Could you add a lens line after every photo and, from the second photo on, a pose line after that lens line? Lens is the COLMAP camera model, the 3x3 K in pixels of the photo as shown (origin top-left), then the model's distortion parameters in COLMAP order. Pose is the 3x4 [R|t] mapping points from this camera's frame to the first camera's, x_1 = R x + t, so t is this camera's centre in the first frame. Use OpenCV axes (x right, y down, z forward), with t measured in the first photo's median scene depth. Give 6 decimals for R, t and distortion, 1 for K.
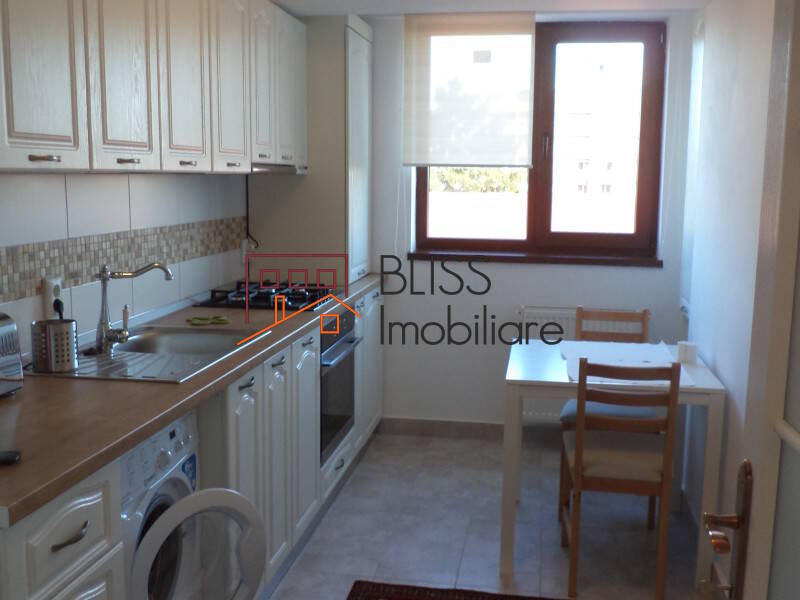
lens RADIAL K [[851.8, 0, 400.3], [0, 851.8, 299.3], [0, 0, 1]] dist [-0.029164, 0.000000]
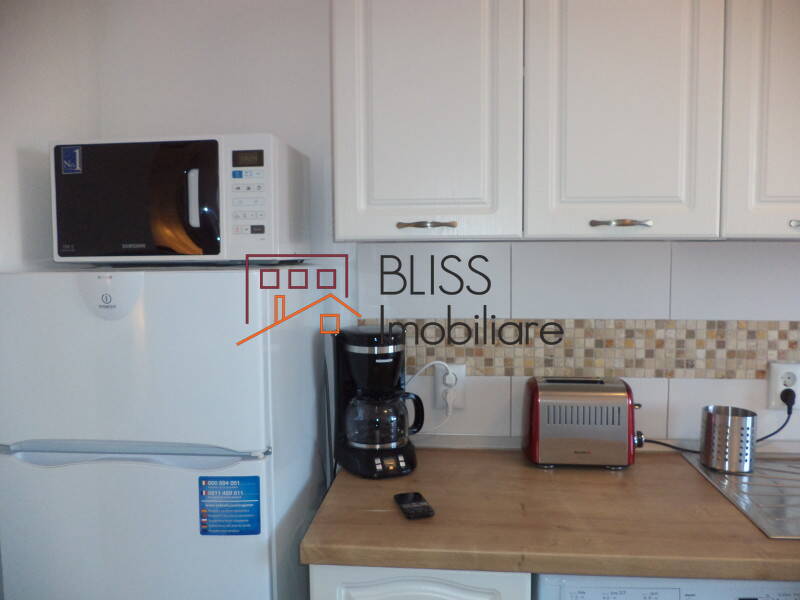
lens RADIAL K [[646.3, 0, 400.3], [0, 646.3, 301.7], [0, 0, 1]] dist [0.005124, 0.001162]
pose [[0.100544, 0.076006, -0.992025, 0.199930], [-0.139464, 0.988310, 0.061587, -0.075916], [0.985110, 0.132159, 0.109969, 0.565752]]
